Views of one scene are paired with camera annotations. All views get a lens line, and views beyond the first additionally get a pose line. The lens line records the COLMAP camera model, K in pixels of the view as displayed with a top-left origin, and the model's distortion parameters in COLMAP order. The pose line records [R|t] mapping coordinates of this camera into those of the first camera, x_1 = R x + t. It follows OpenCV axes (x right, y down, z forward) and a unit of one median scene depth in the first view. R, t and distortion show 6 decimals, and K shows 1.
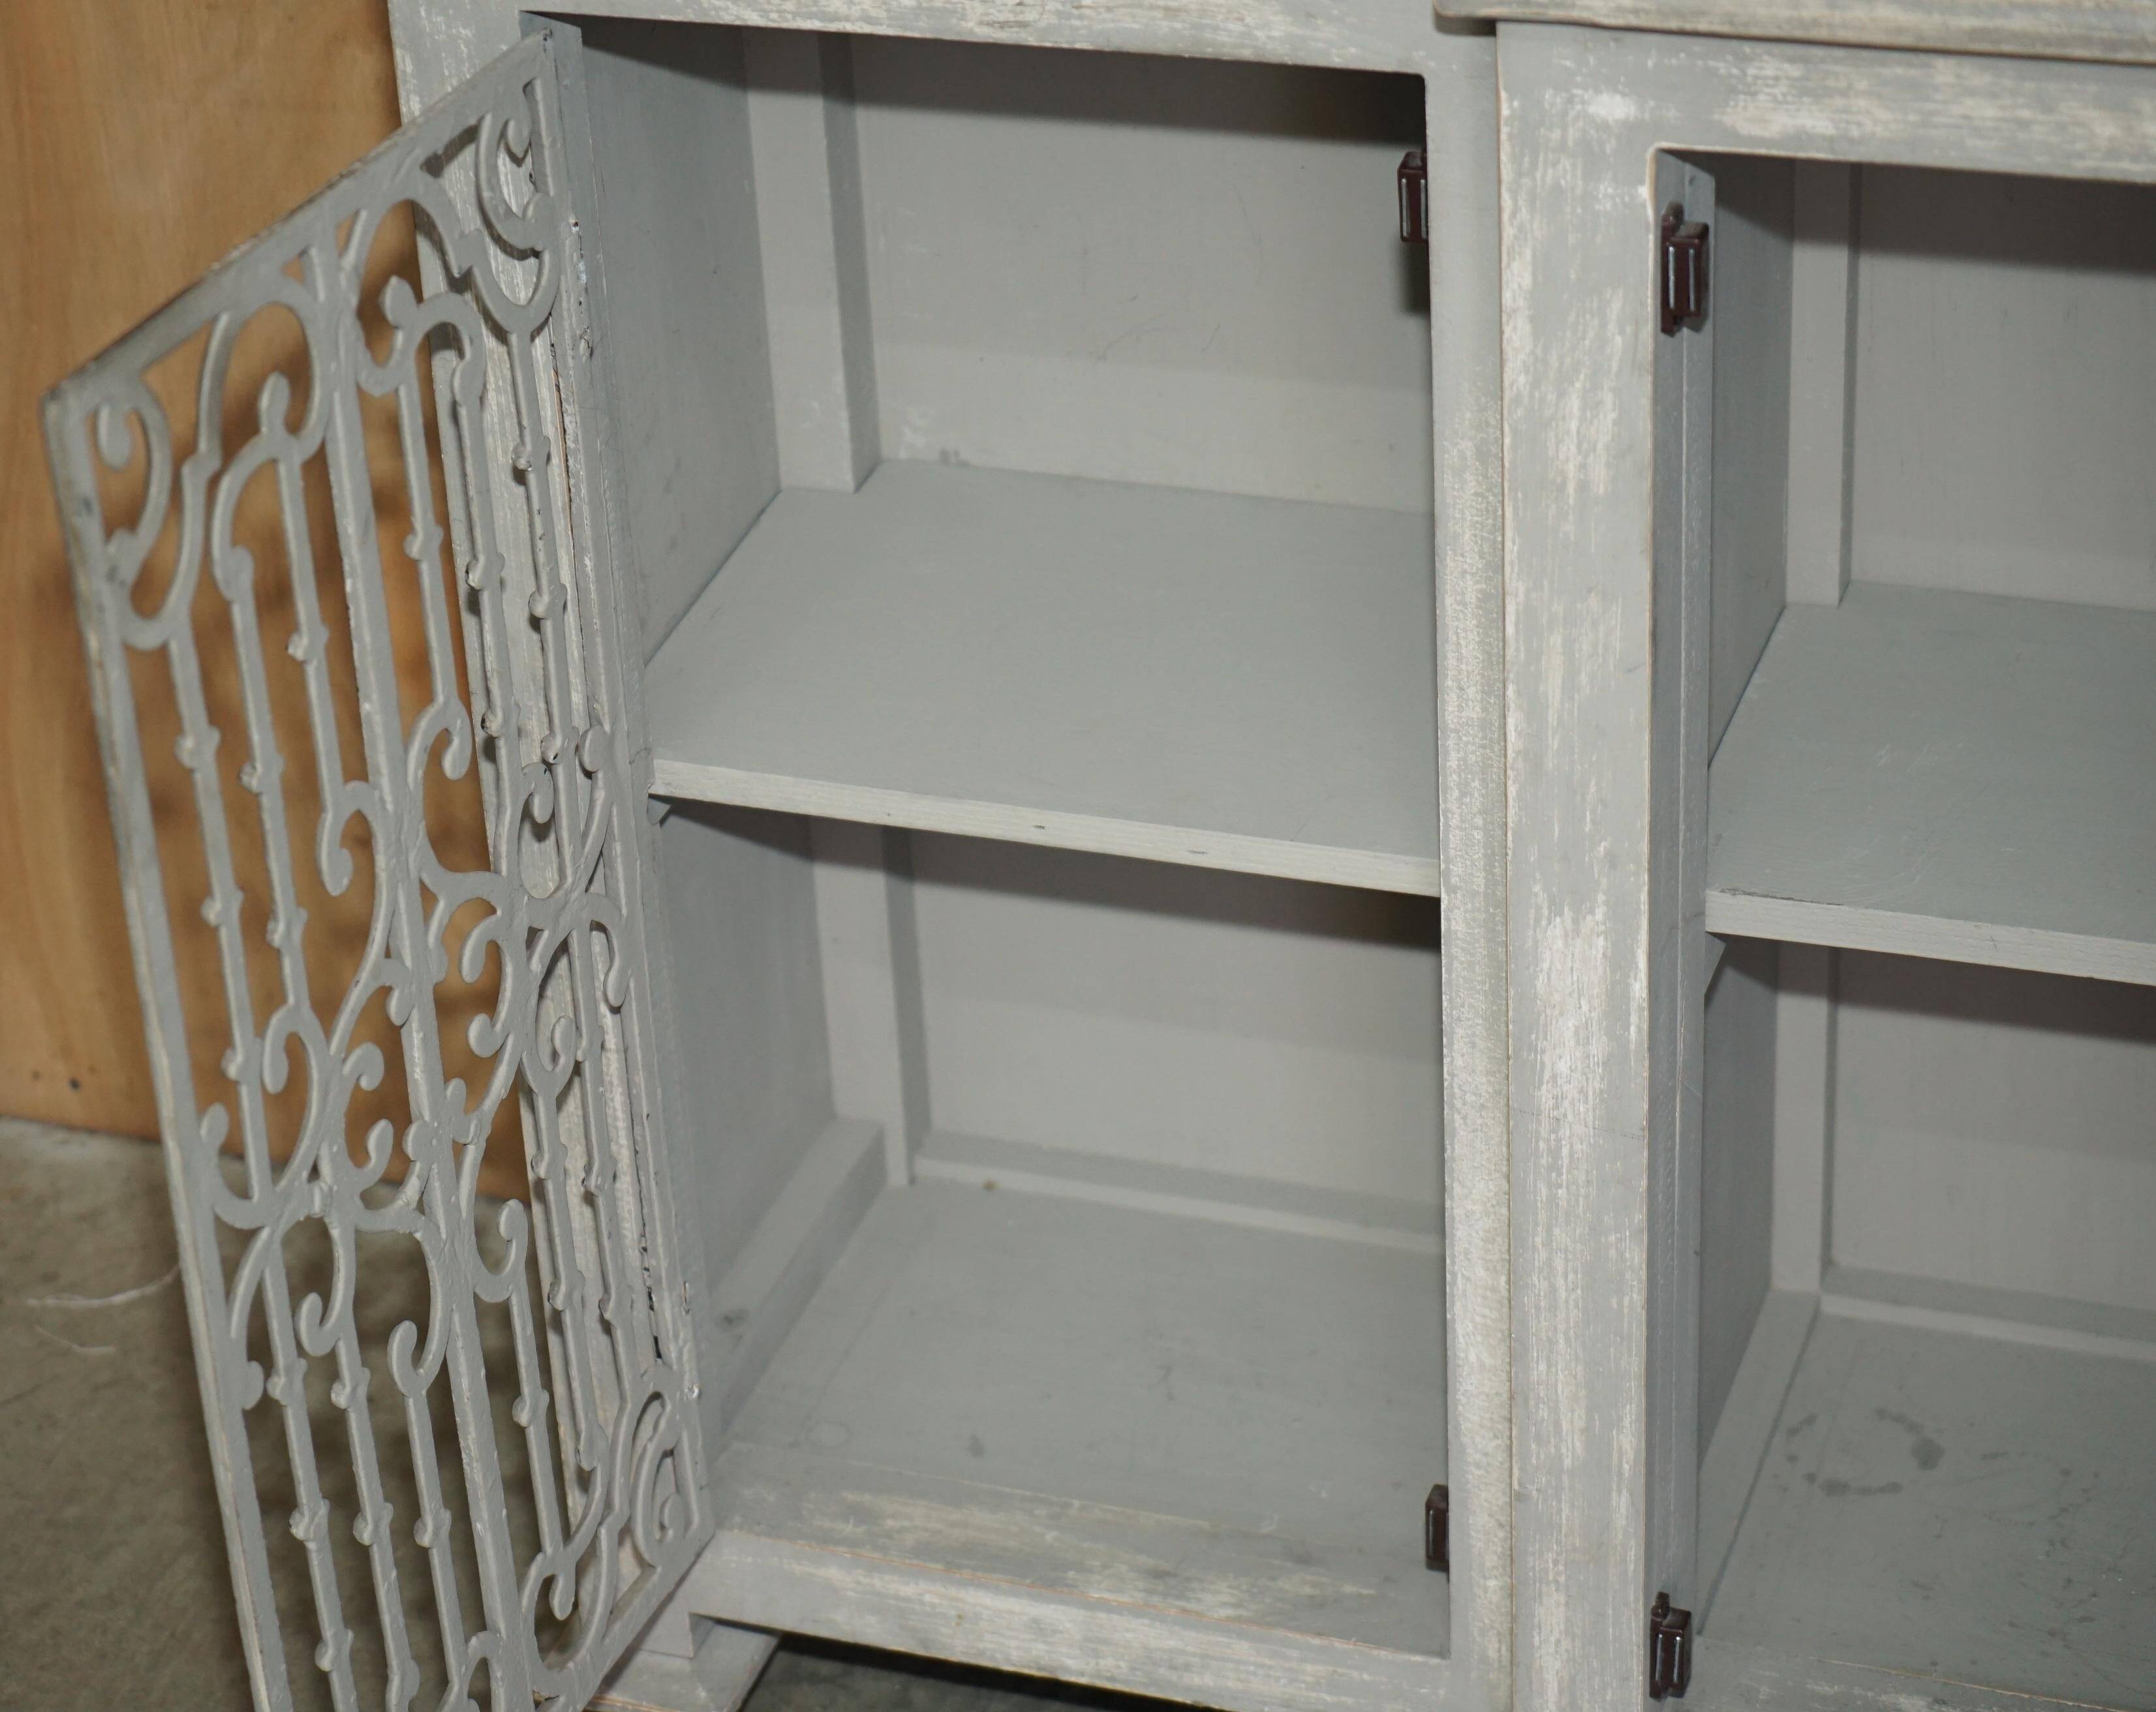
lens RADIAL K [[5054.9, 0, 915.7], [0, 5054.9, 844.8], [0, 0, 1]] dist [-0.021649, 0.000000]
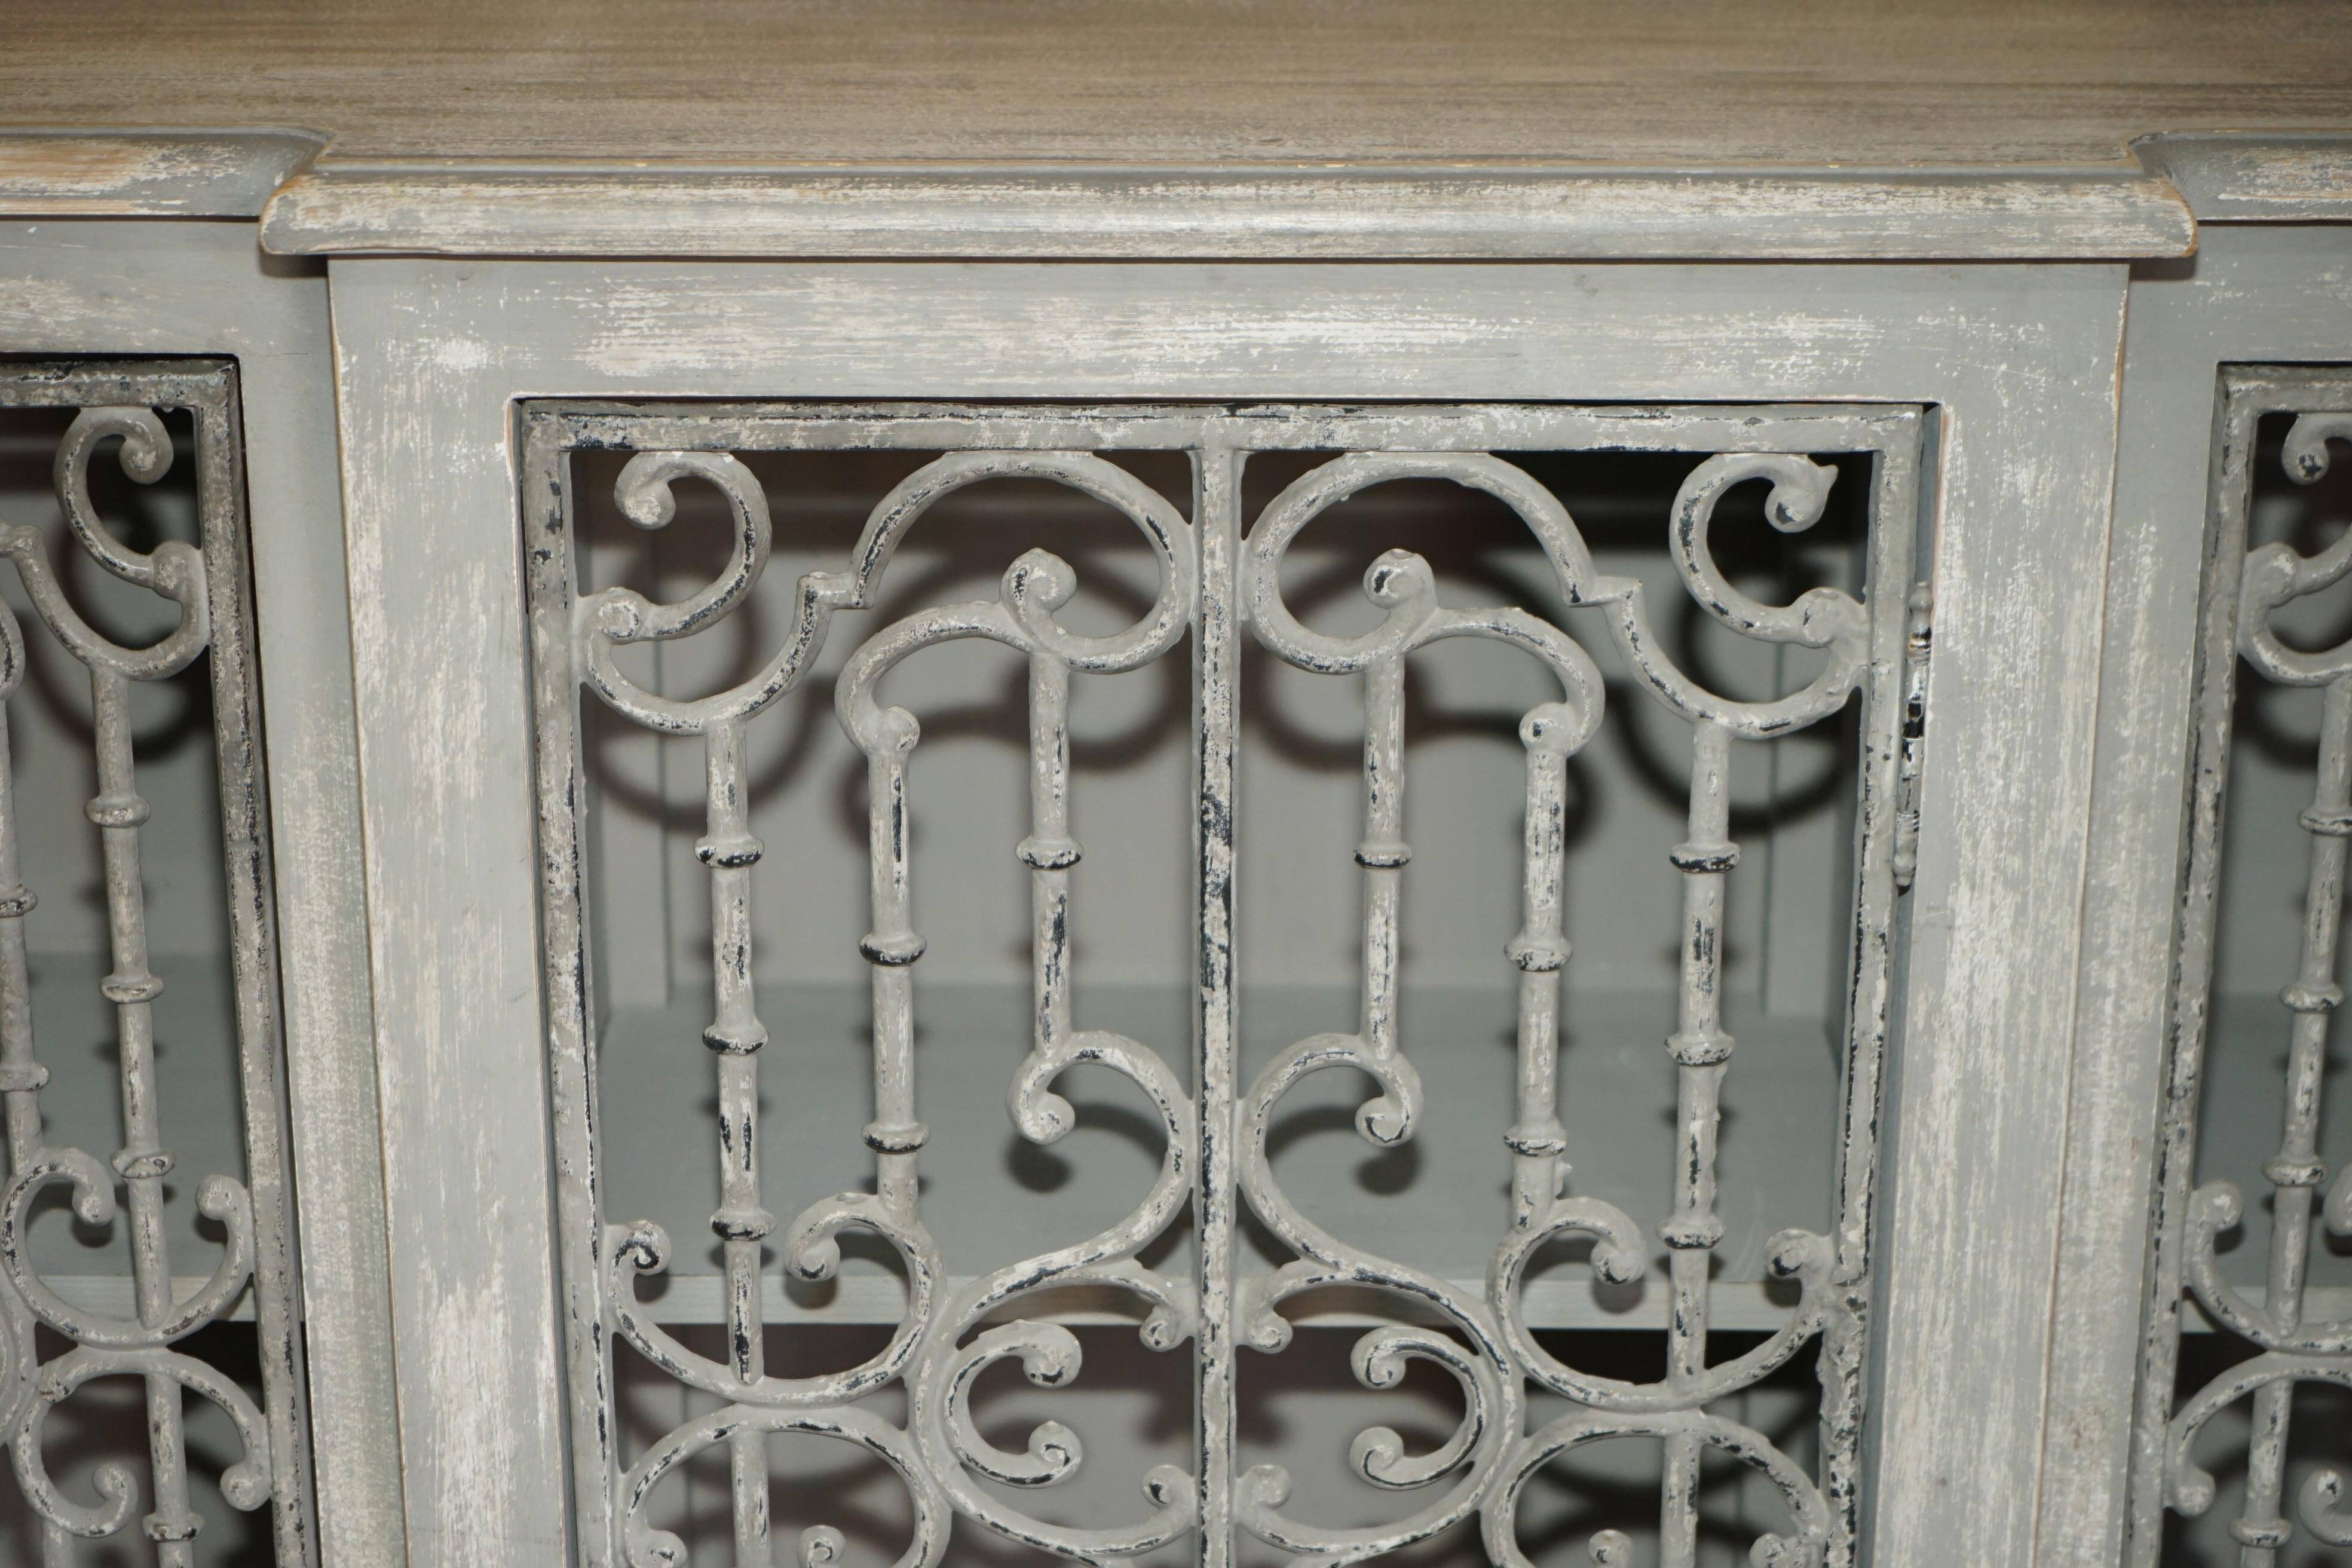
lens RADIAL K [[4795.1, 0, 1170.7], [0, 4795.1, 829.3], [0, 0, 1]] dist [-0.037114, 0.000000]
pose [[0.937102, -0.056526, 0.344449, -0.040738], [0.113684, 0.982422, -0.148065, 0.073261], [-0.330024, 0.177910, 0.927056, 0.156840]]
